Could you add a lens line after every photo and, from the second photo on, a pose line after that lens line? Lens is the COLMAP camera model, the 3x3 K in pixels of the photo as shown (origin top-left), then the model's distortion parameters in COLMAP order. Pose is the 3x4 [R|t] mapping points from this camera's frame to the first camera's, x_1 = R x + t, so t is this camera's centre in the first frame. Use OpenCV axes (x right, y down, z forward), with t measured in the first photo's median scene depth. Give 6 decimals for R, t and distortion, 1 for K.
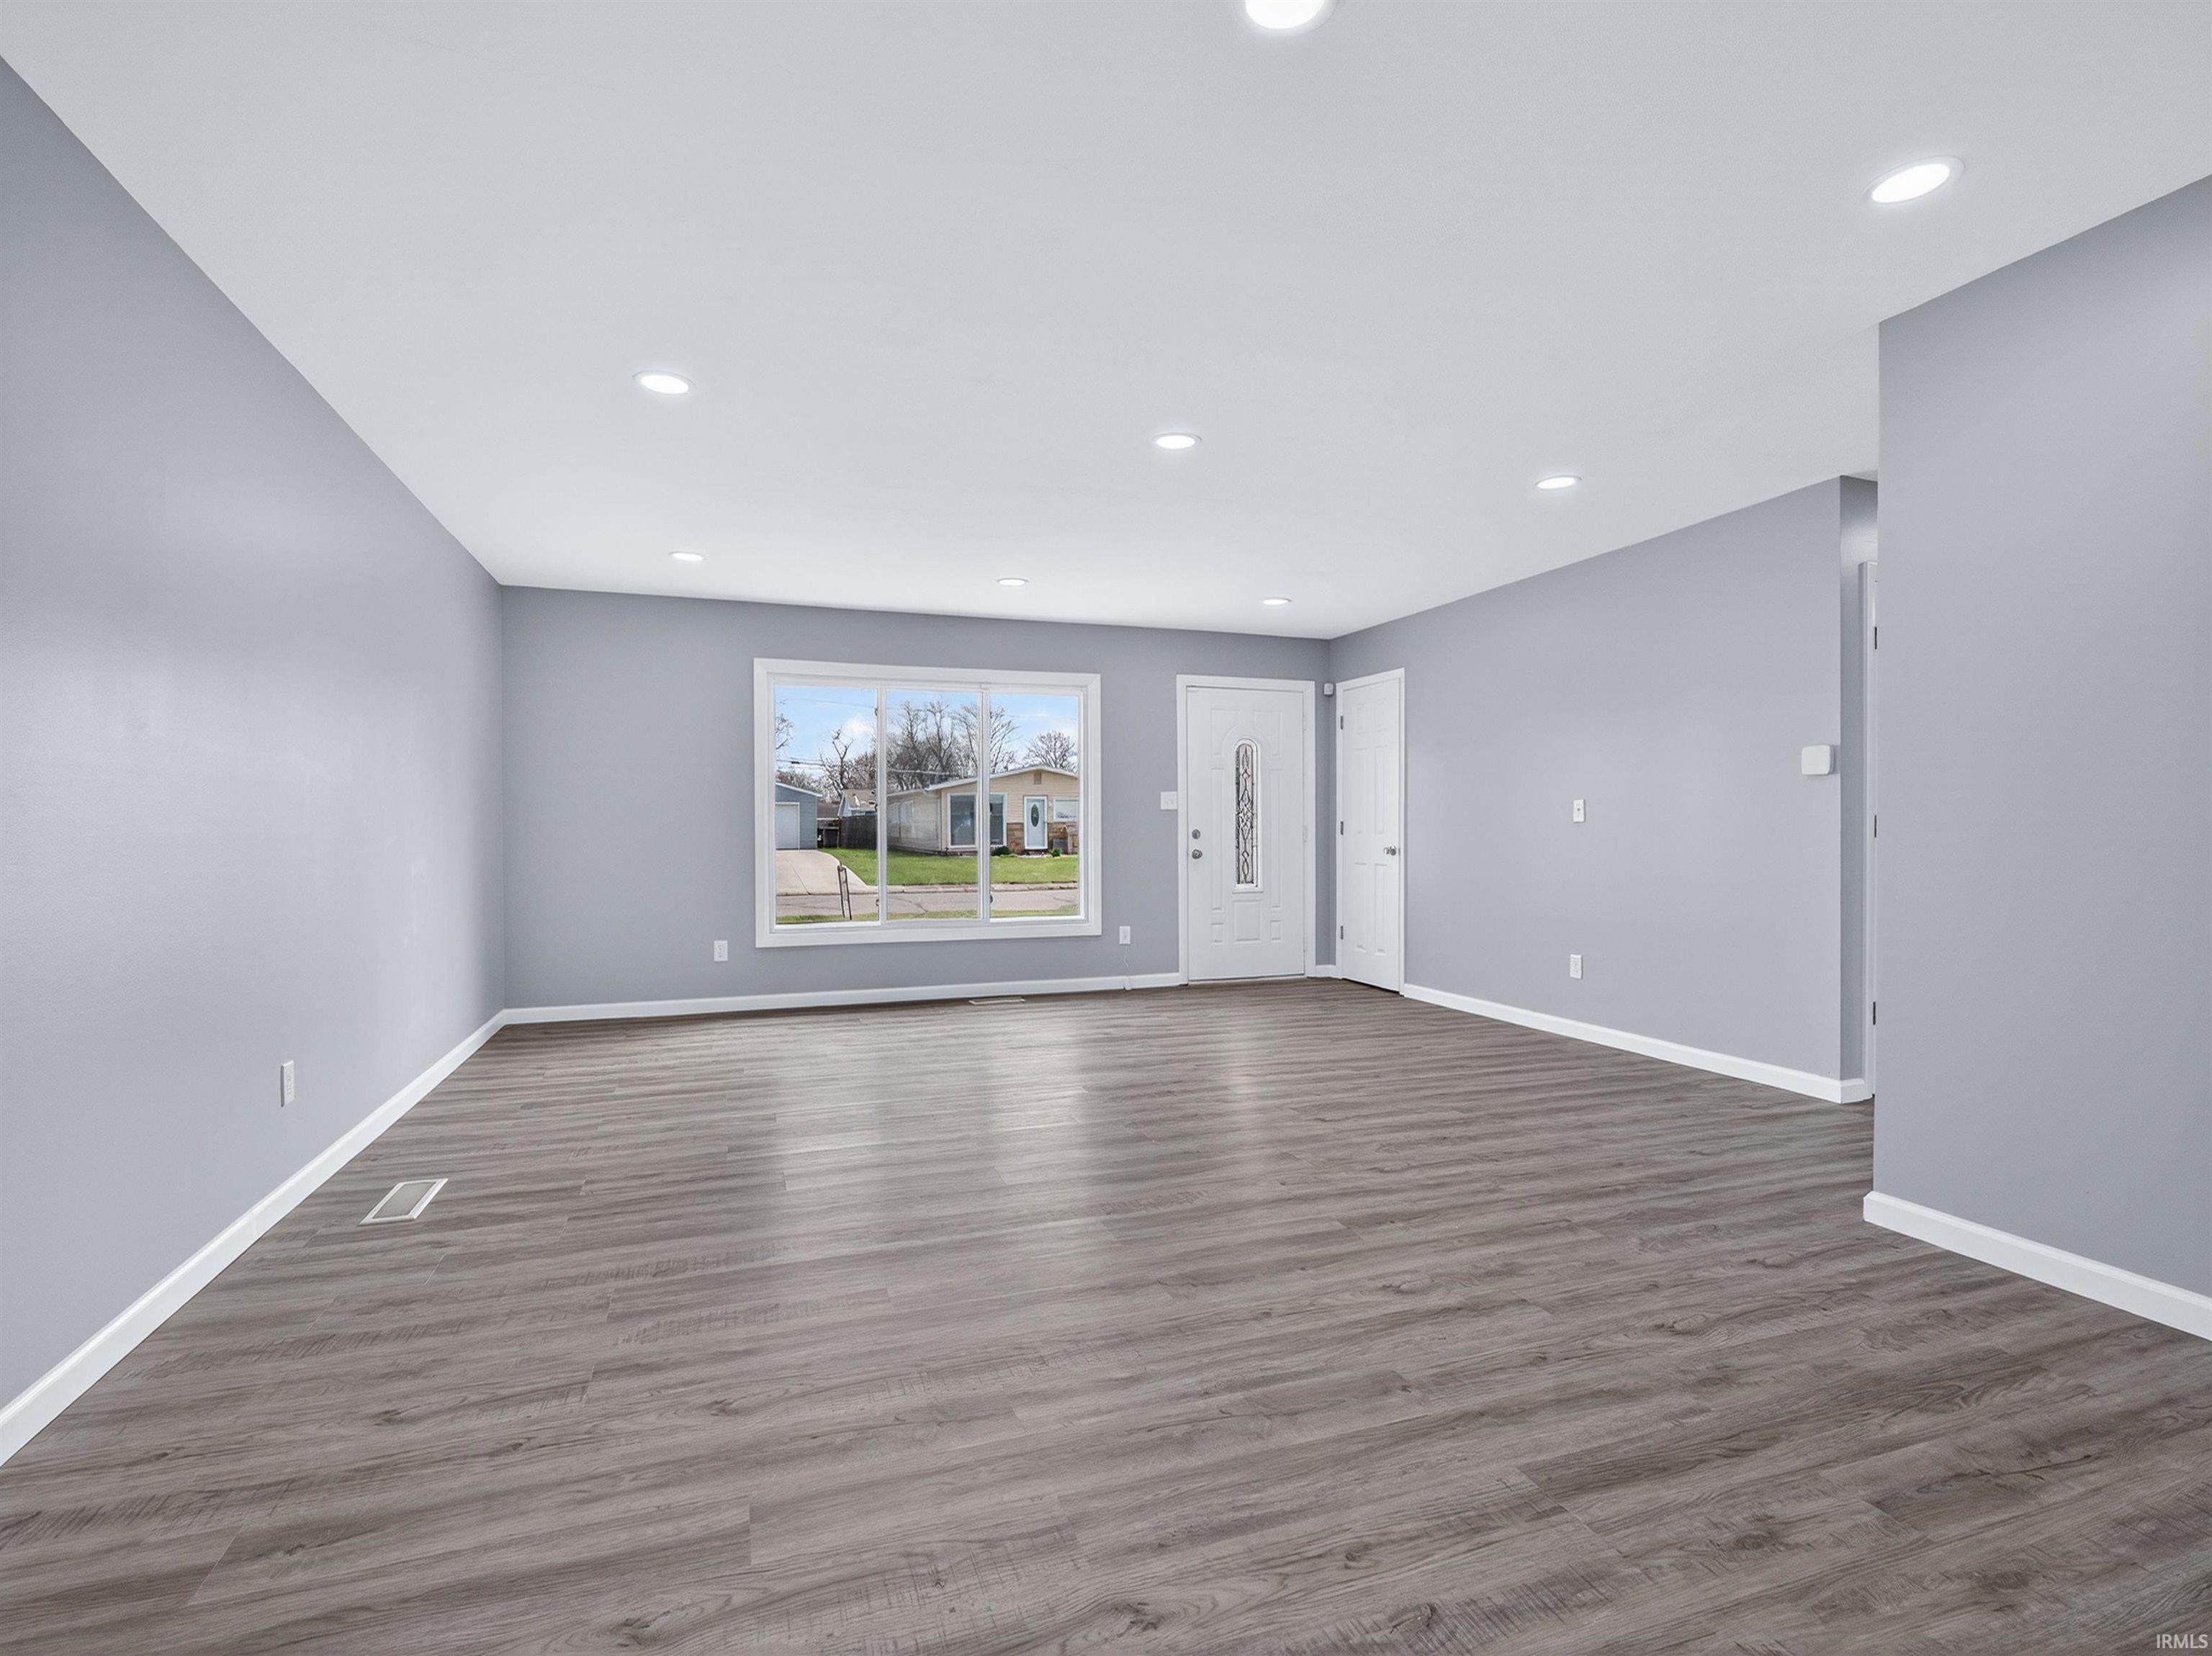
lens RADIAL K [[1044.3, 0, 1090.8], [0, 1044.3, 829.4], [0, 0, 1]] dist [-0.002770, -0.000872]
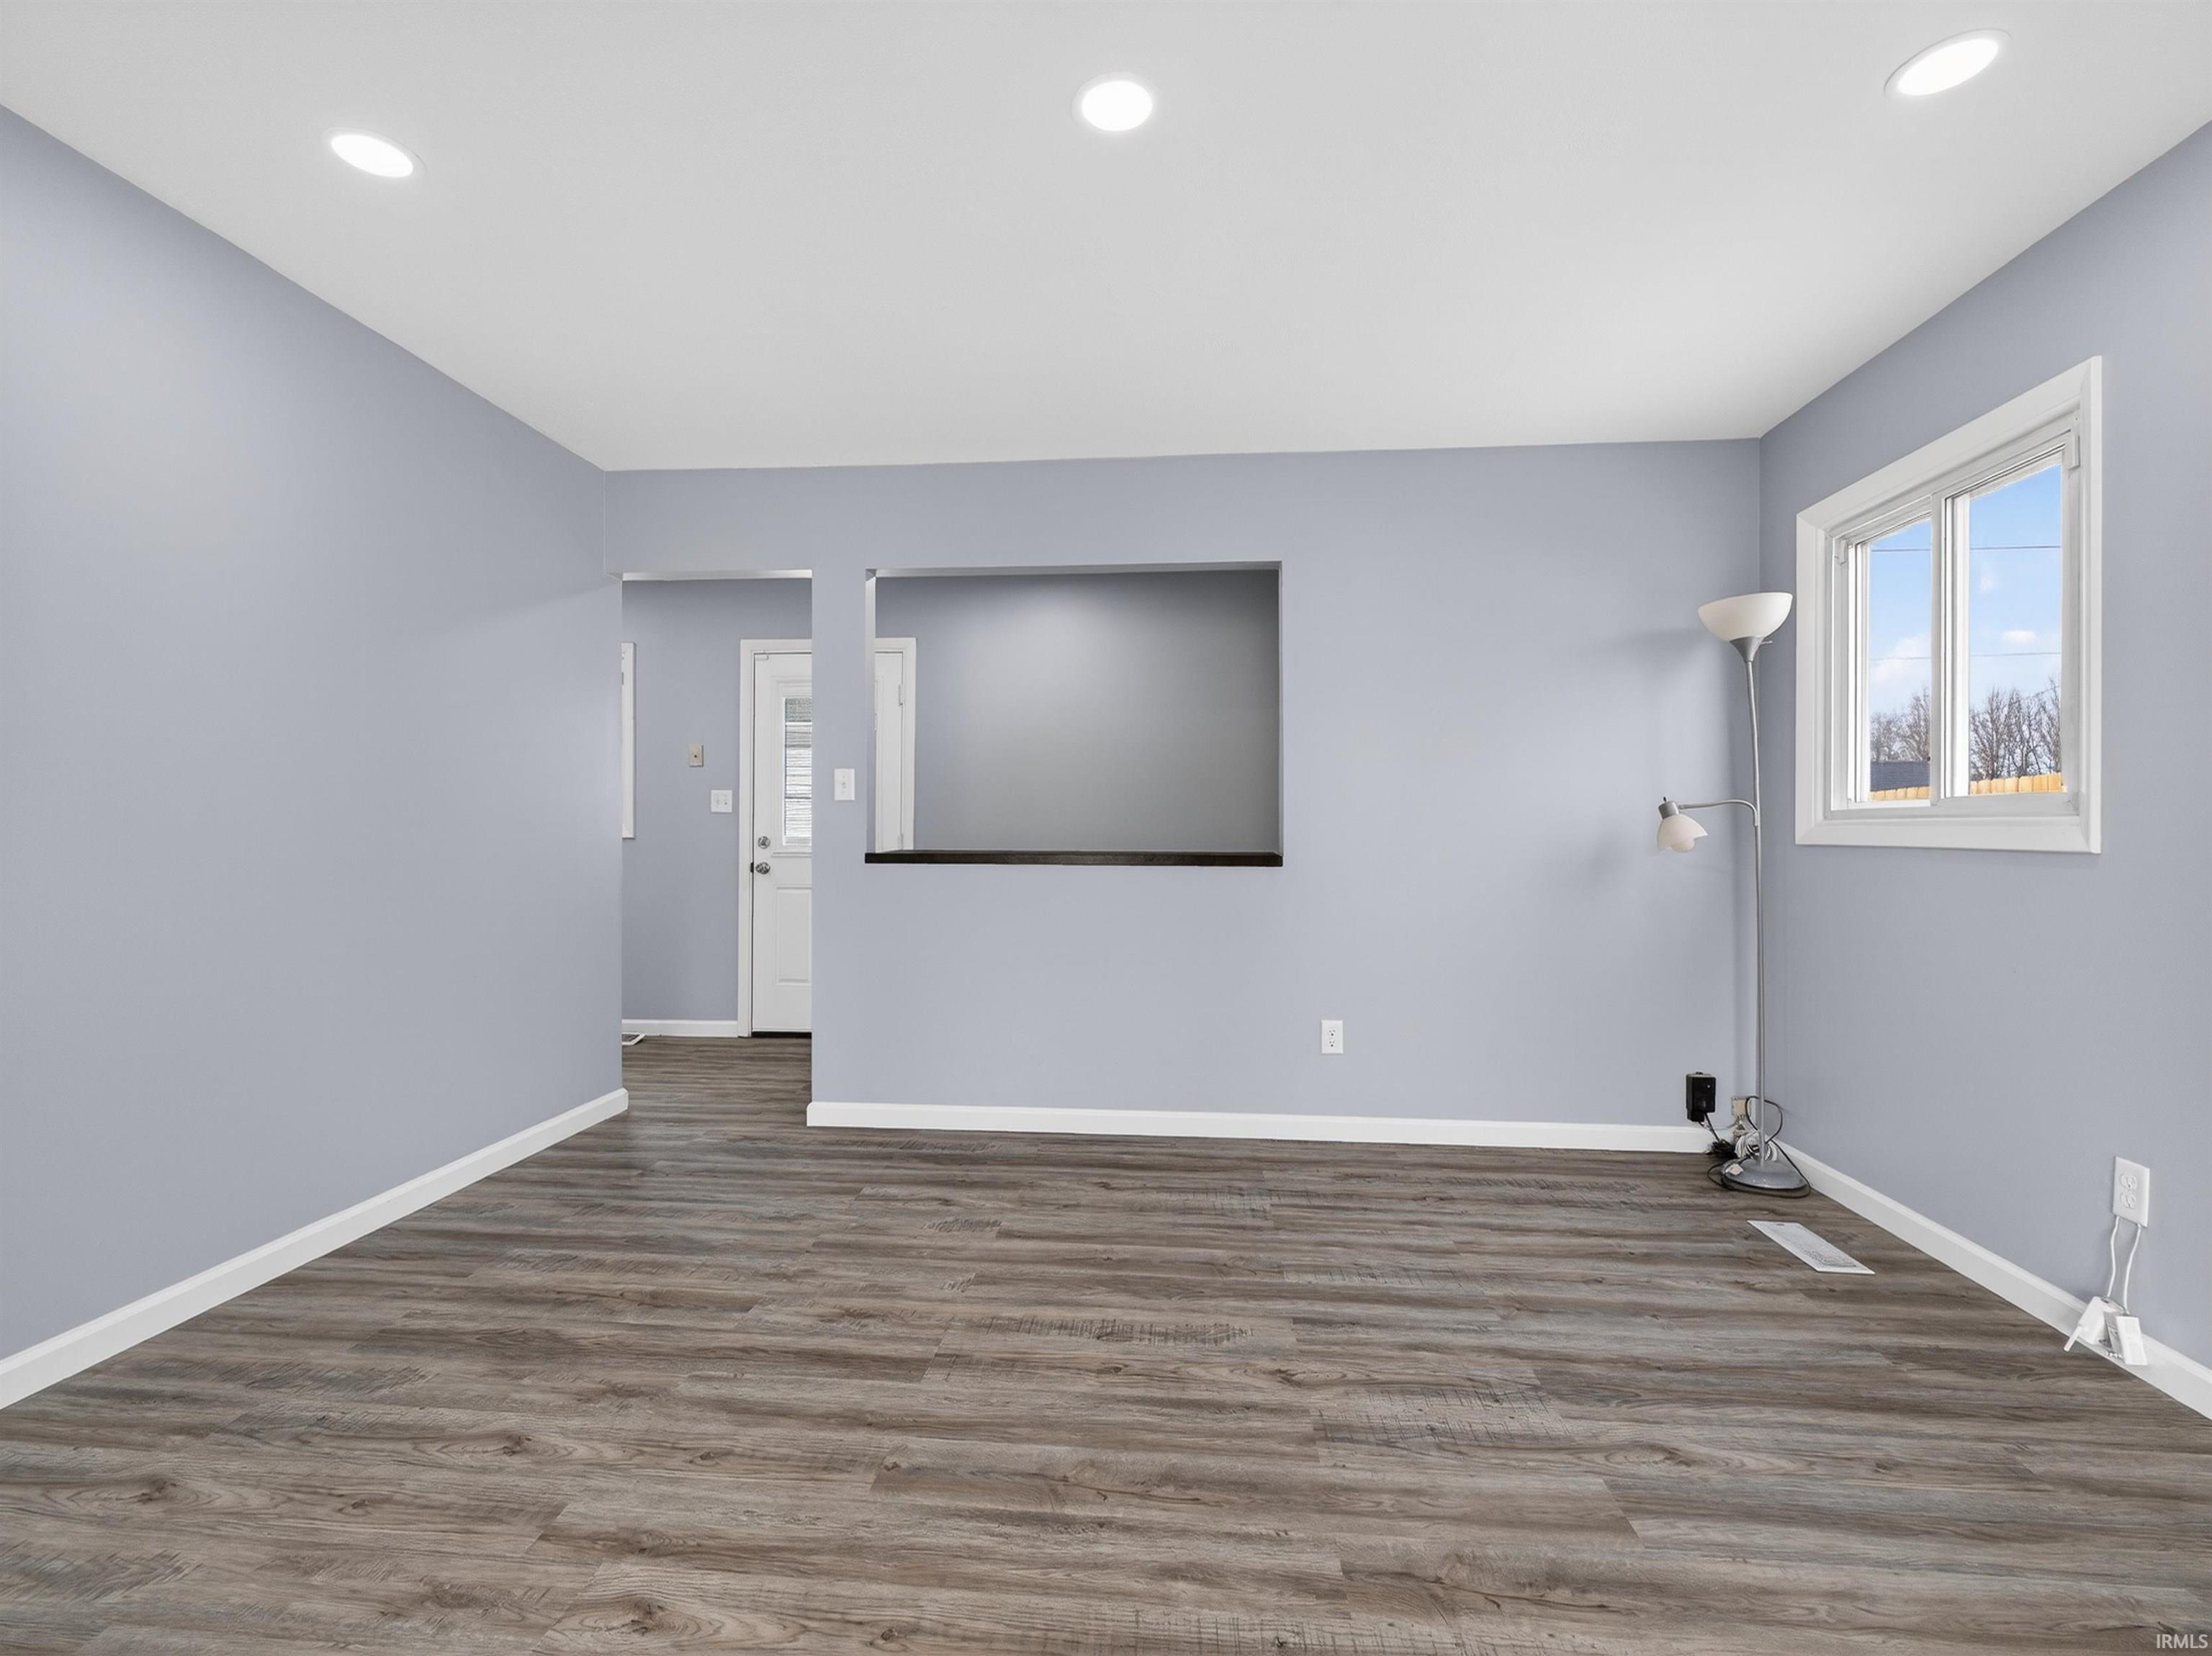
lens RADIAL K [[1044.3, 0, 1090.8], [0, 1044.3, 829.4], [0, 0, 1]] dist [-0.002770, -0.000872]
pose [[-0.909334, 0.000262, 0.416067, -0.155940], [-0.000953, 0.999996, -0.002712, -0.003485], [-0.416066, -0.002862, -0.909330, 1.223367]]
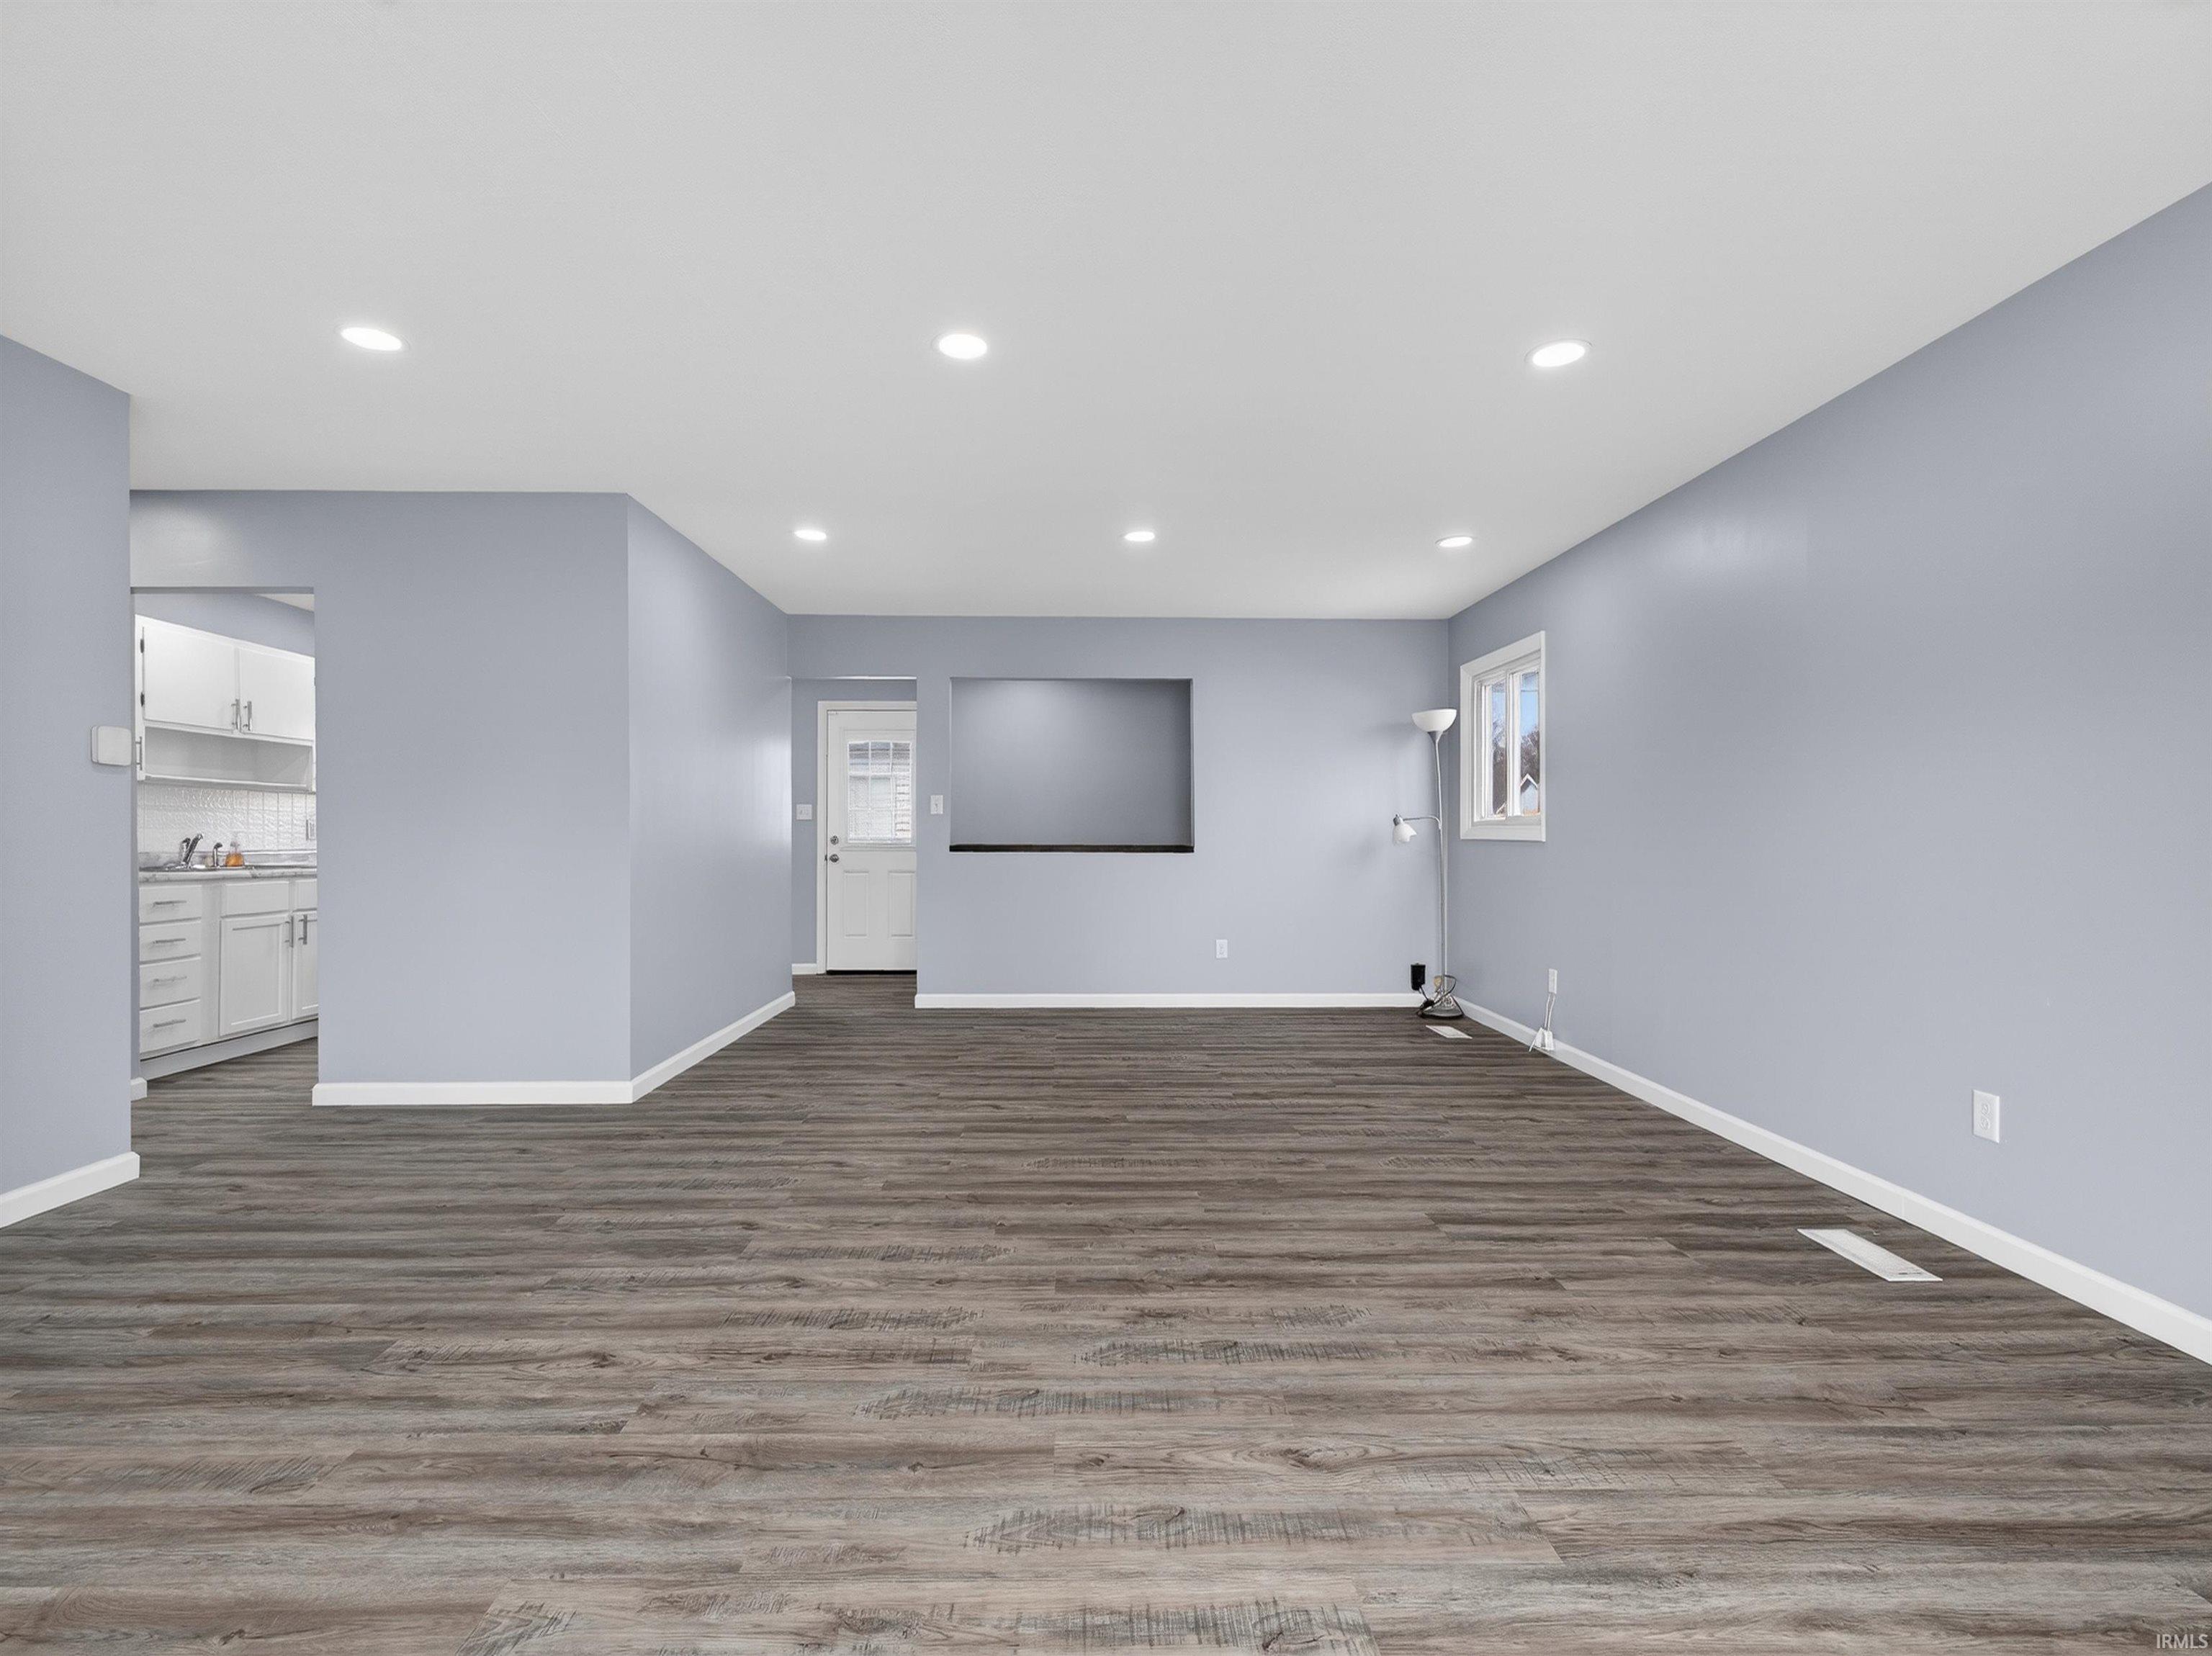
lens RADIAL K [[1049.6, 0, 1089.4], [0, 1049.6, 827.5], [0, 0, 1]] dist [-0.001402, -0.000843]
pose [[-0.951381, 0.001842, 0.308012, -0.323377], [0.000371, 0.999988, -0.004835, -0.004568], [-0.308017, -0.004486, -0.951370, 2.201672]]
